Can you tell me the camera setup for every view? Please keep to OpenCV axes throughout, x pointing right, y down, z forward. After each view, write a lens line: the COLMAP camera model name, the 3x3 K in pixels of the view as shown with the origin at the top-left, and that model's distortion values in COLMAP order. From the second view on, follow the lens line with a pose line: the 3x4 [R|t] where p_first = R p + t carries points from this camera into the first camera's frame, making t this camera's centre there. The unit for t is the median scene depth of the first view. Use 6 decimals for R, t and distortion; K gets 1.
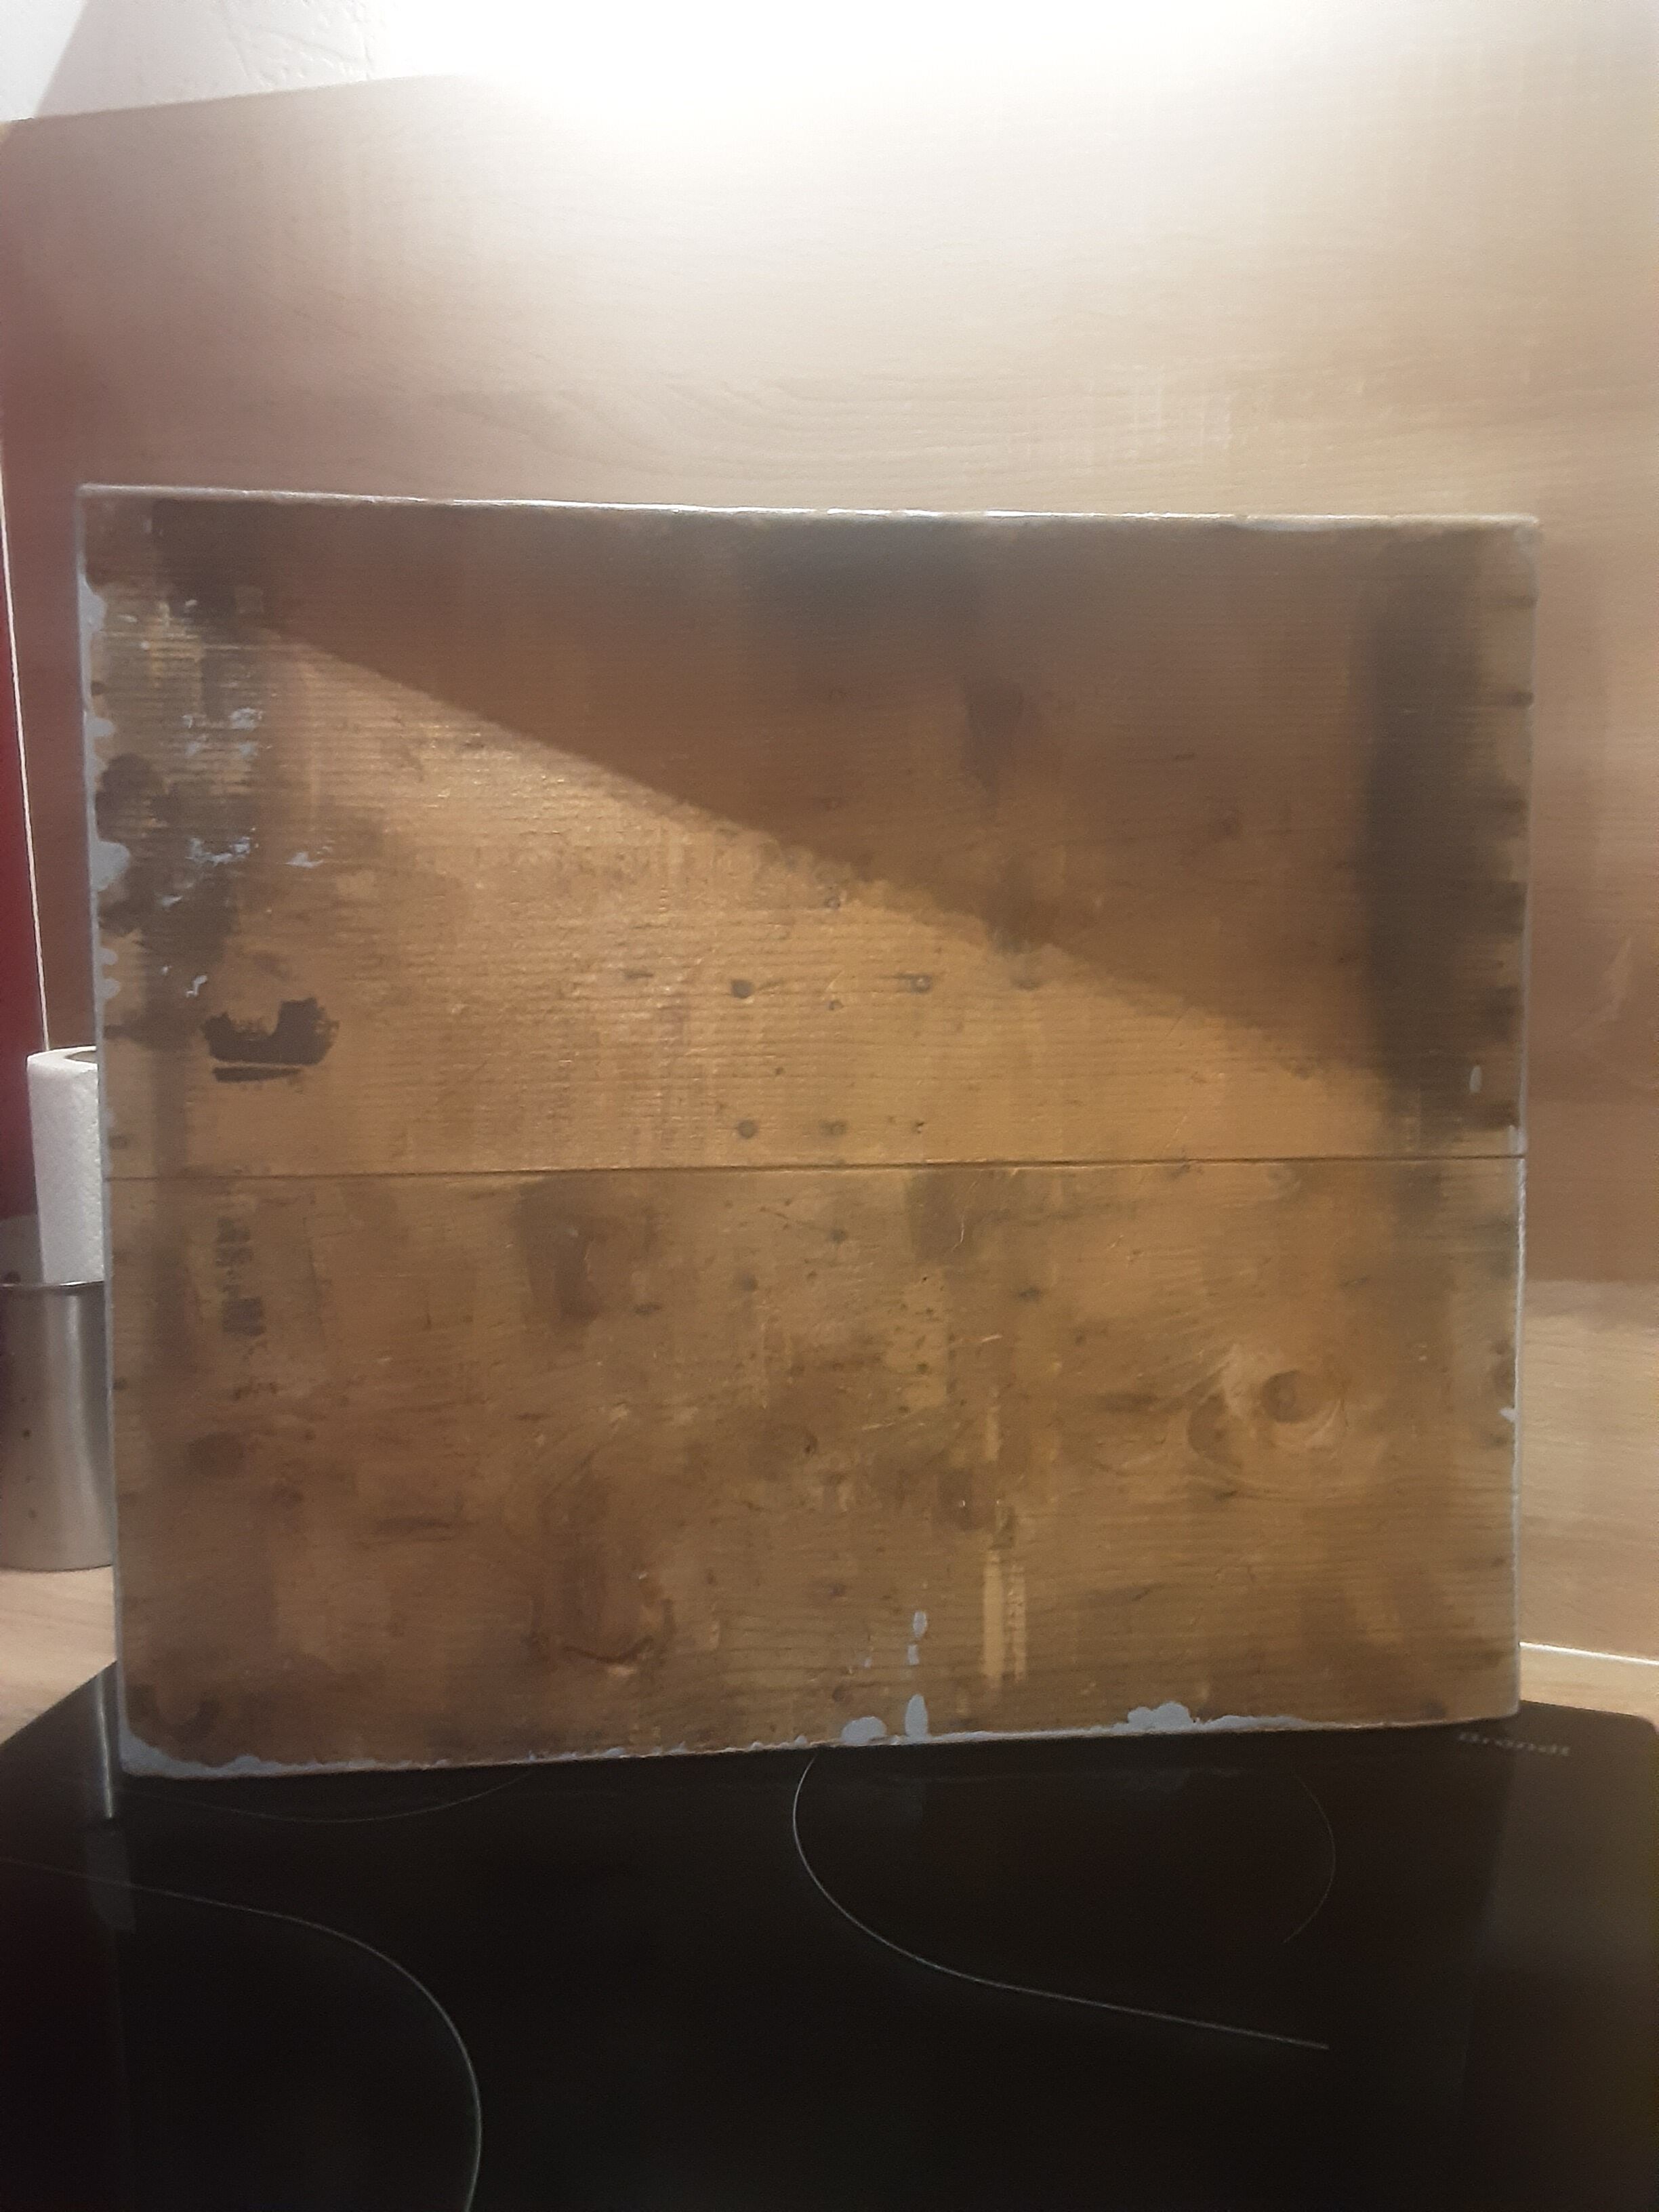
lens RADIAL K [[1786.6, 0, 848.1], [0, 1786.6, 1095.5], [0, 0, 1]] dist [0.140667, -0.233684]
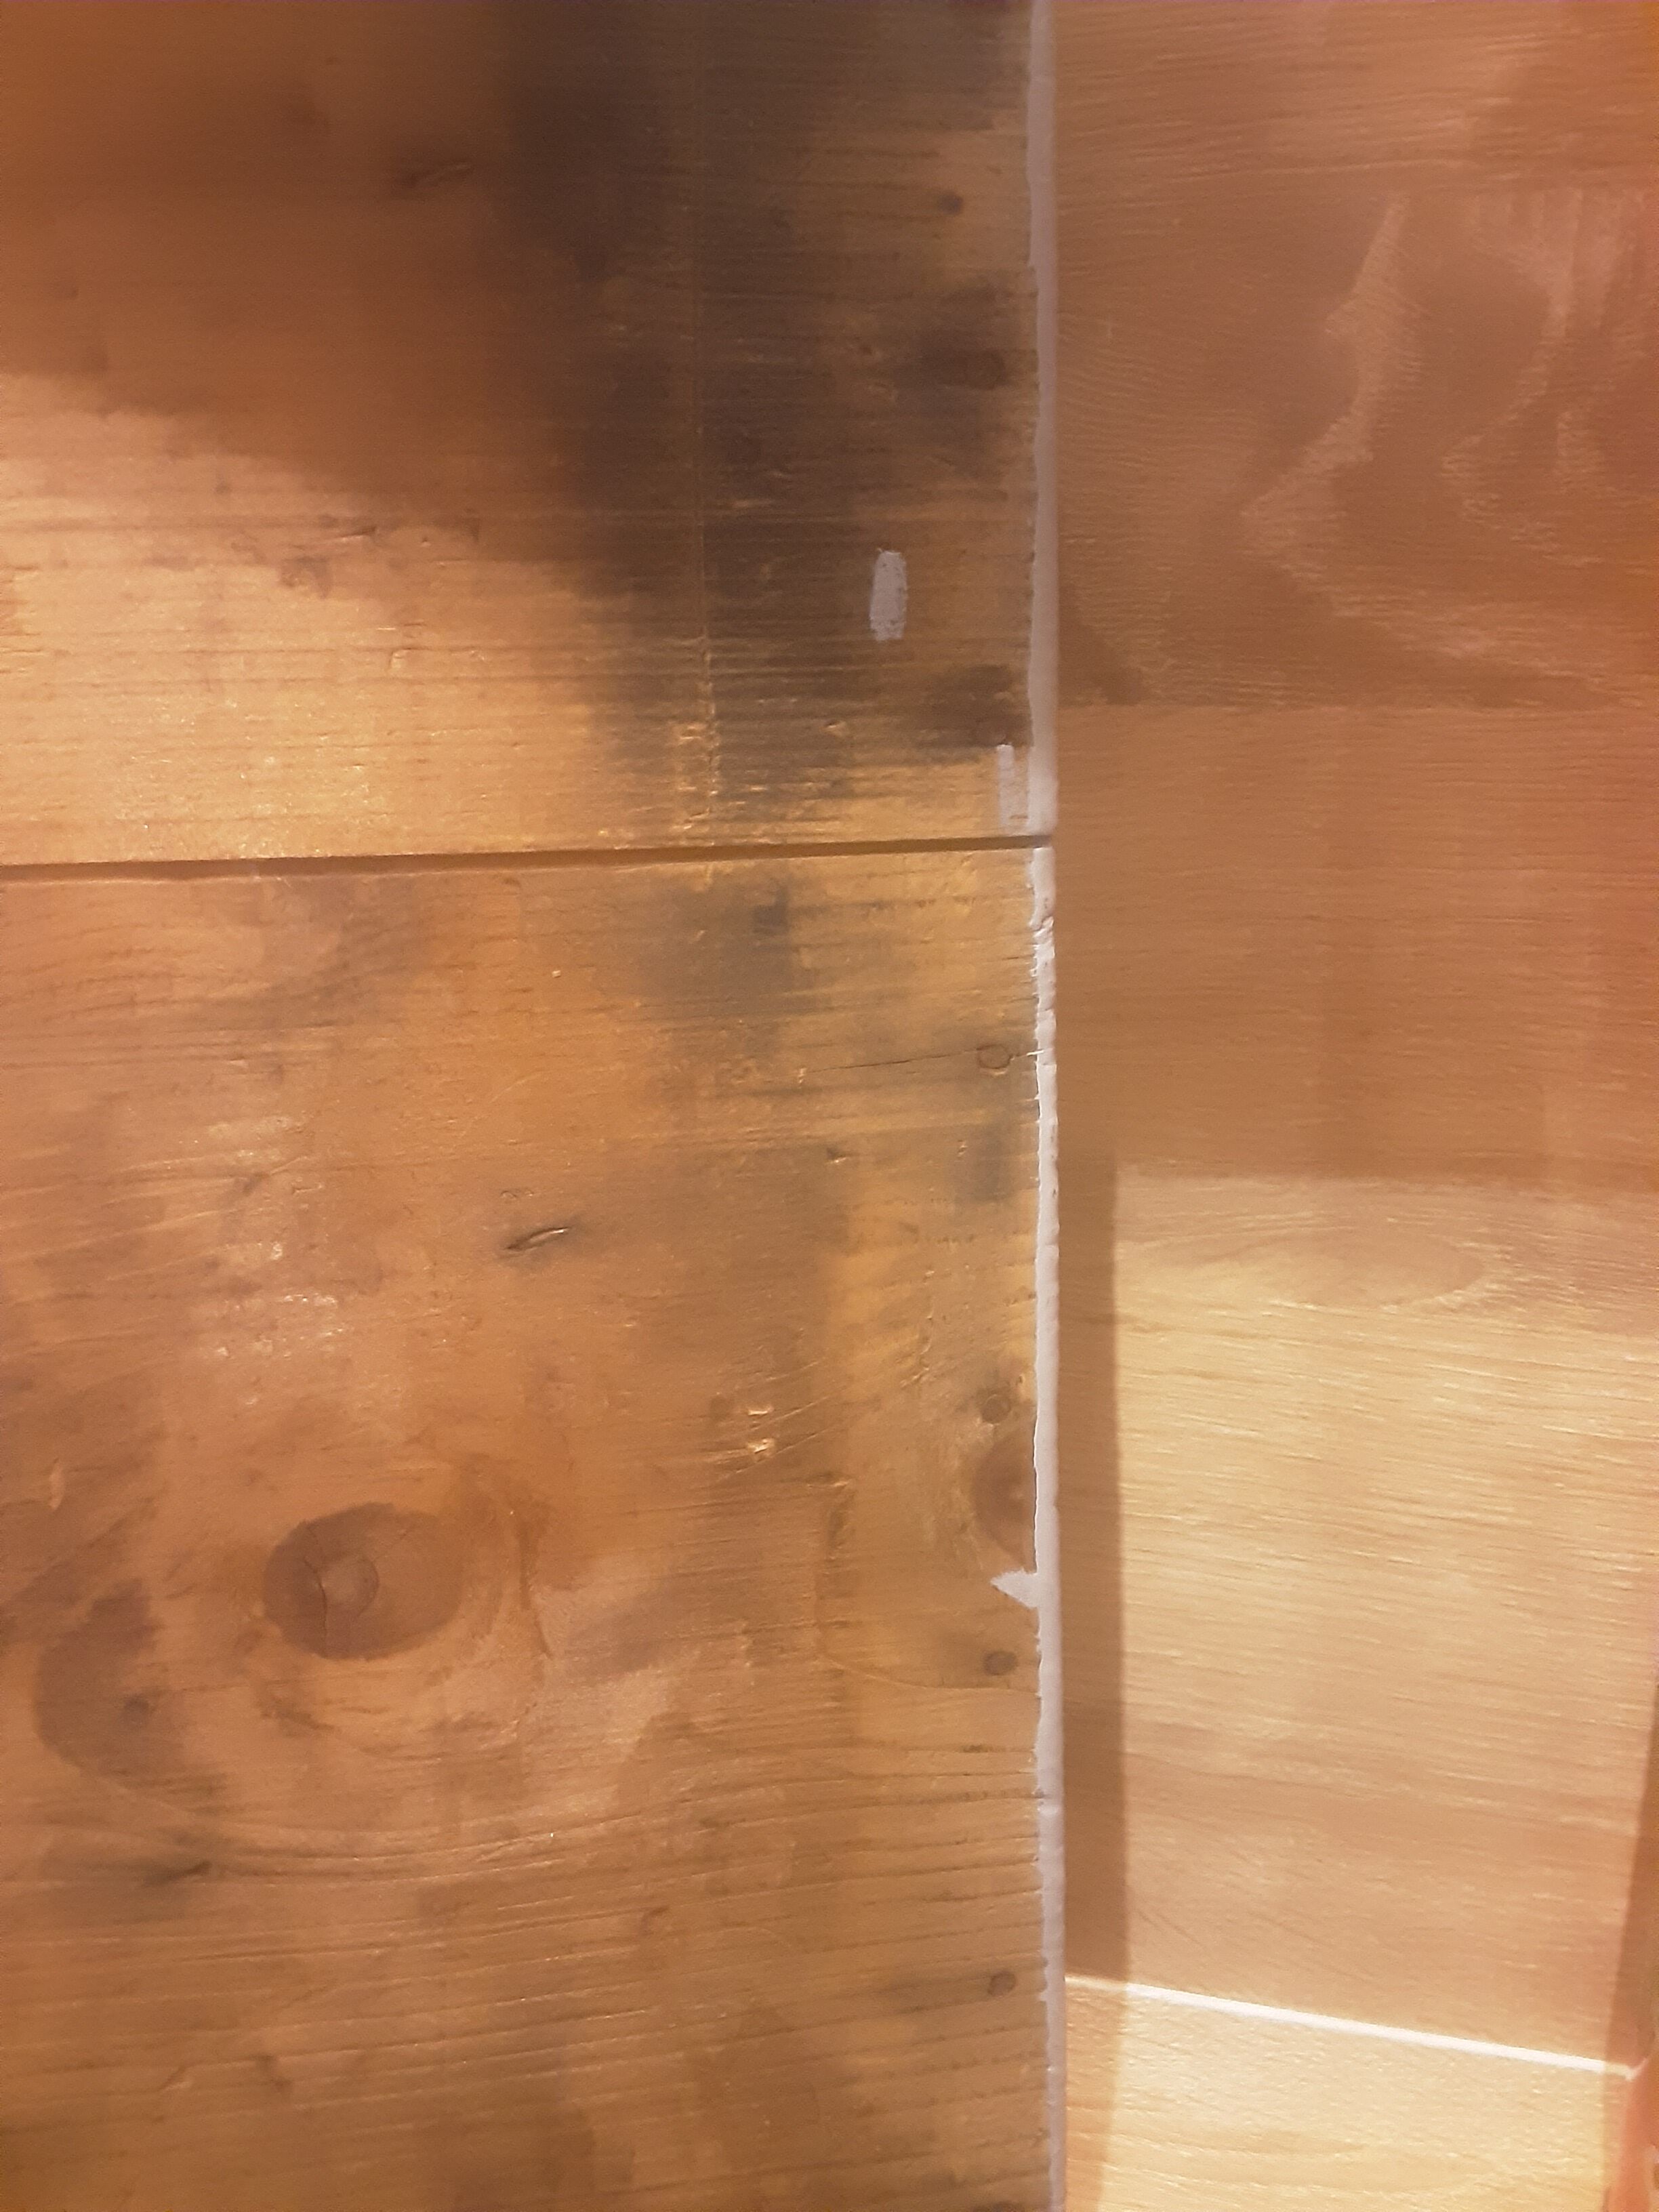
lens RADIAL K [[1786.6, 0, 848.1], [0, 1786.6, 1095.5], [0, 0, 1]] dist [0.140667, -0.233684]
pose [[0.999284, -0.027385, 0.026100, 0.254753], [0.024178, 0.992940, 0.116129, 0.031828], [-0.029096, -0.115415, 0.992891, 0.523736]]
